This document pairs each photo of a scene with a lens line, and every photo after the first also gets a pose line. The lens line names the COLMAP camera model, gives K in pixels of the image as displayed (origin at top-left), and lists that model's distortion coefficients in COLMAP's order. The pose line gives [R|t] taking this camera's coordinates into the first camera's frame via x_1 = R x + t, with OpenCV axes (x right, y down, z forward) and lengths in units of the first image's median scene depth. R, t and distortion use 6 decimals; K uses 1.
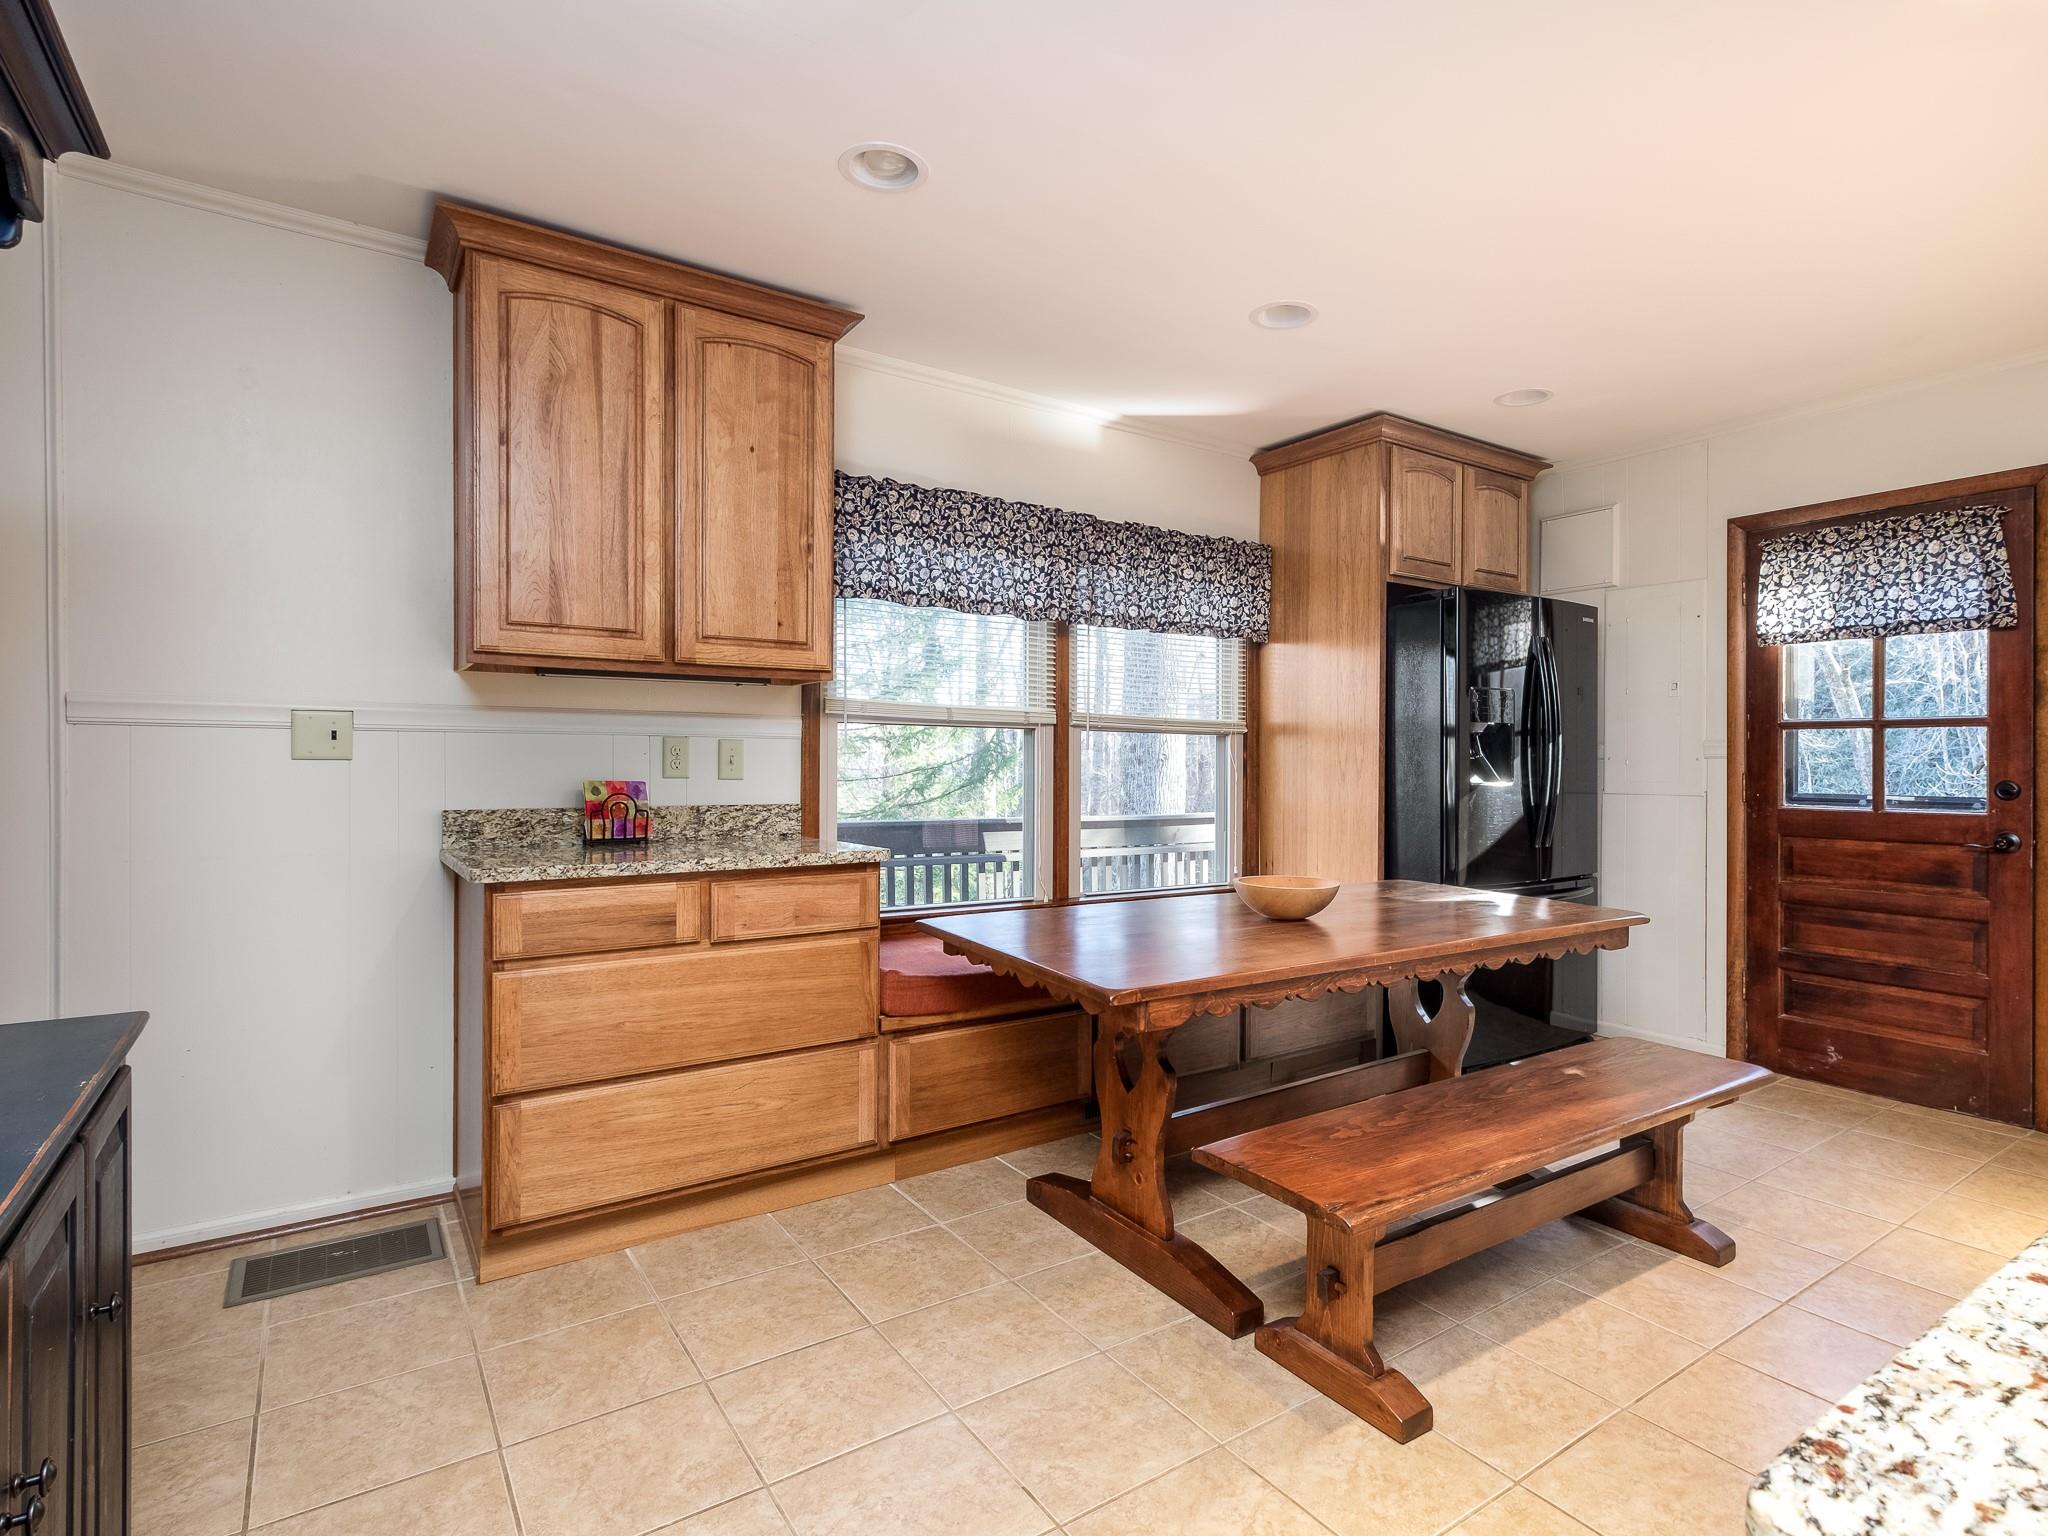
lens RADIAL K [[1036.1, 0, 1023.6], [0, 1036.1, 766.3], [0, 0, 1]] dist [0.002478, 0.000433]
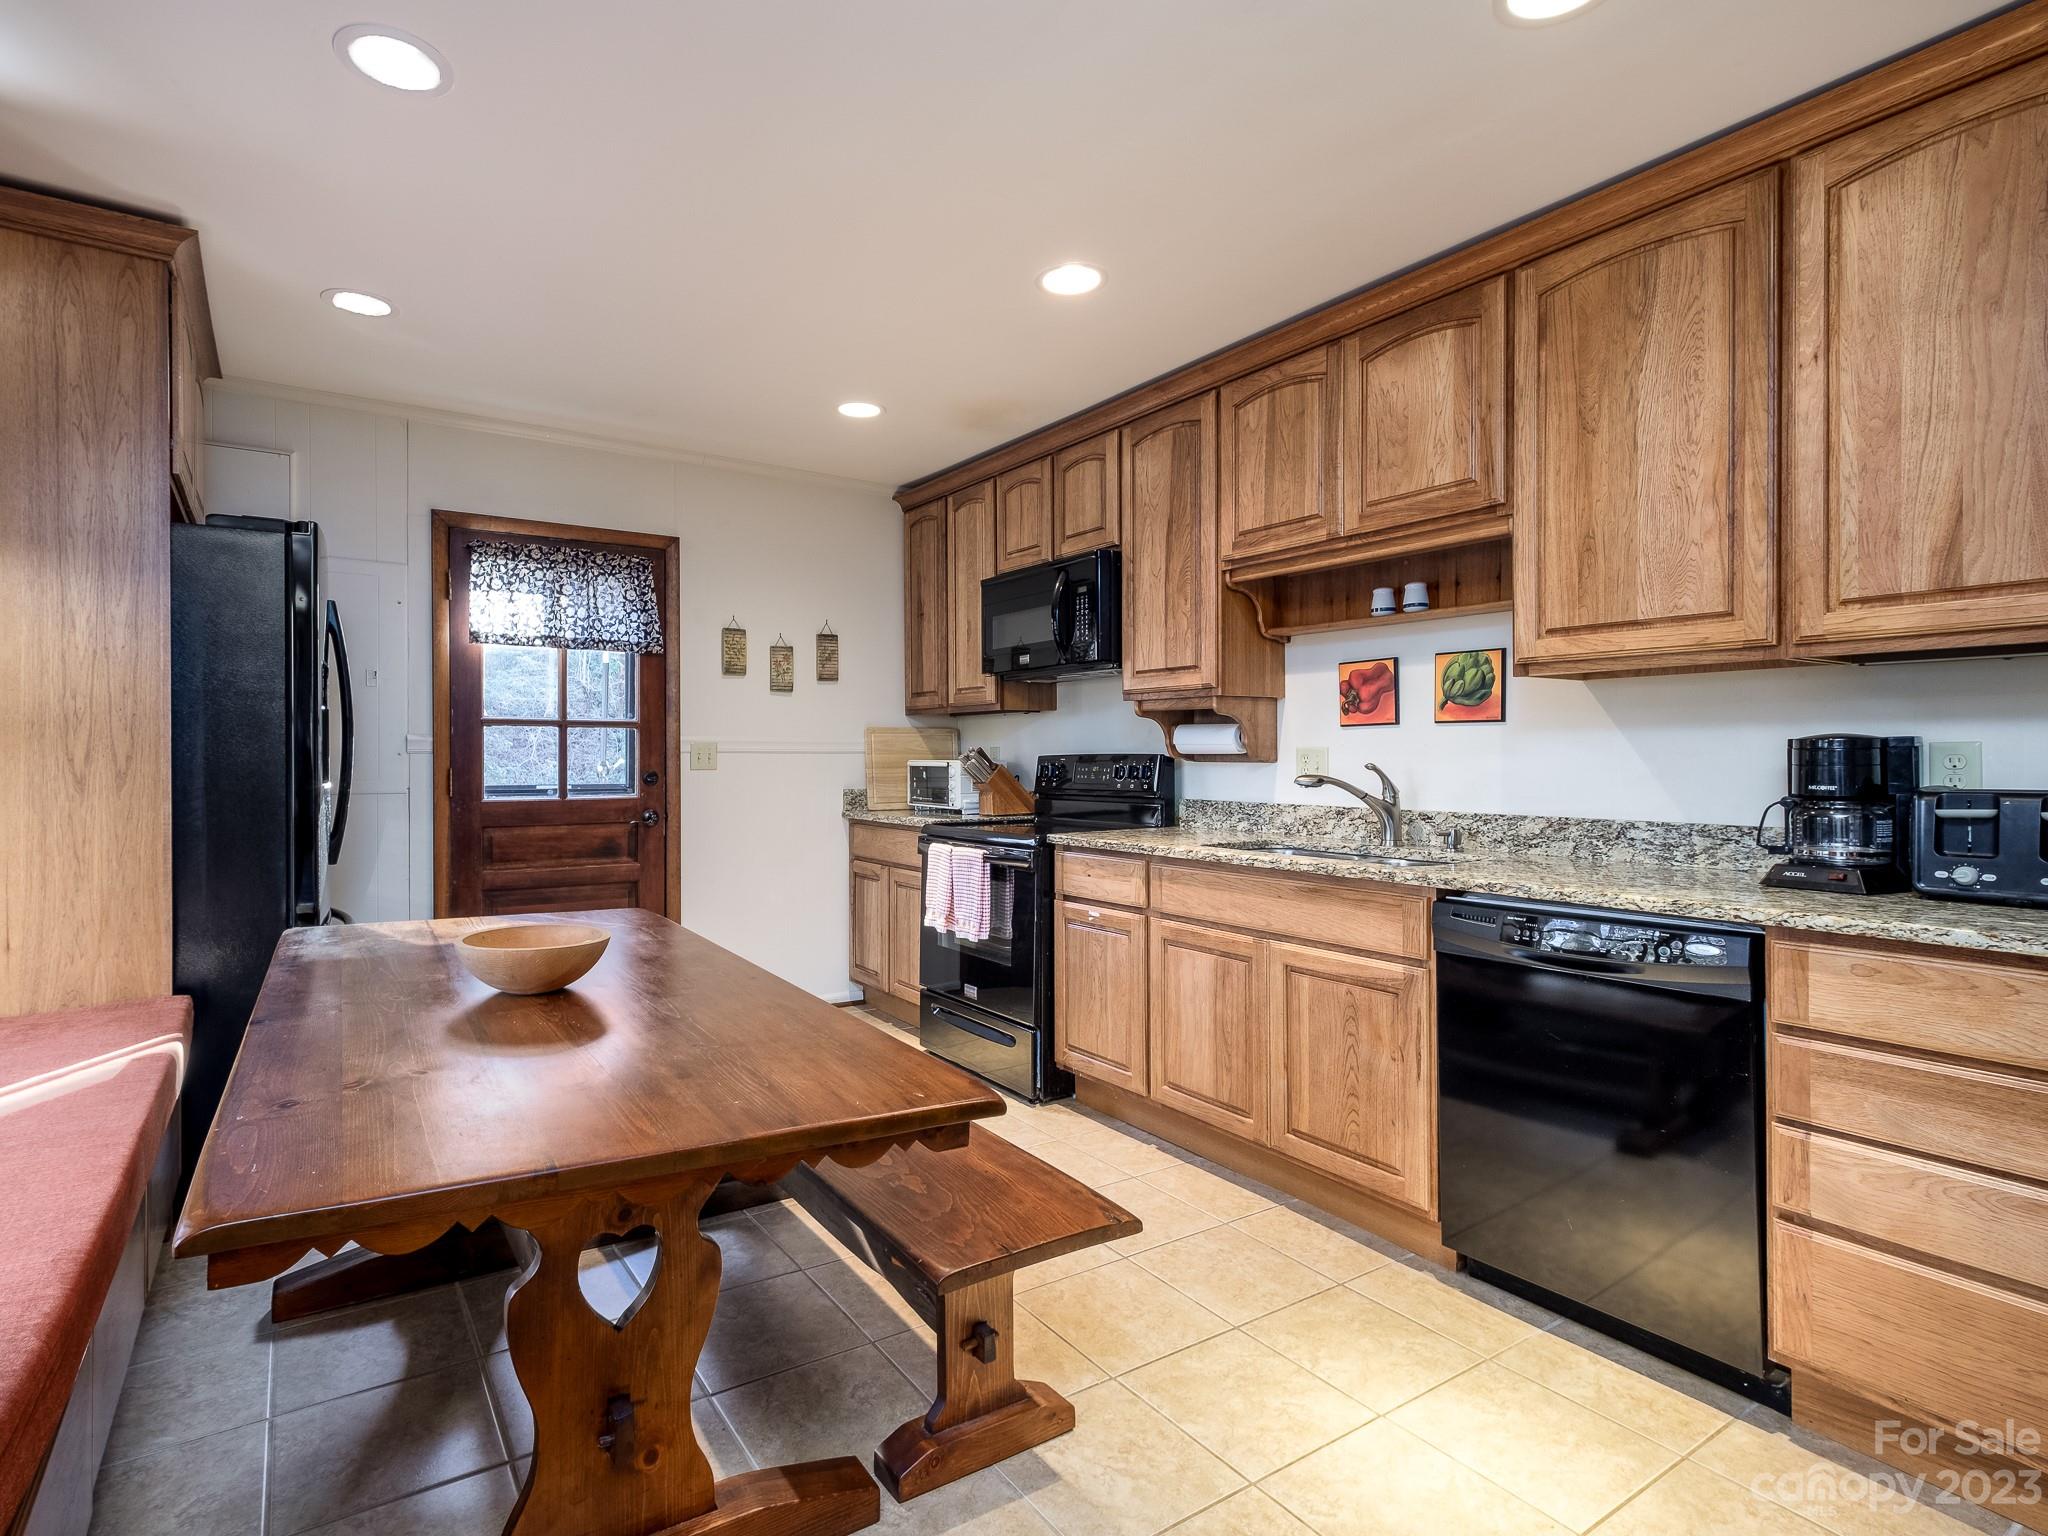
lens RADIAL K [[1001.0, 0, 1023.7], [0, 1001.0, 759.6], [0, 0, 1]] dist [0.002595, 0.000083]
pose [[0.018155, -0.006905, 0.999811, -0.279888], [0.003979, 0.999969, 0.006834, -0.006247], [-0.999827, 0.003854, 0.018181, 0.462796]]
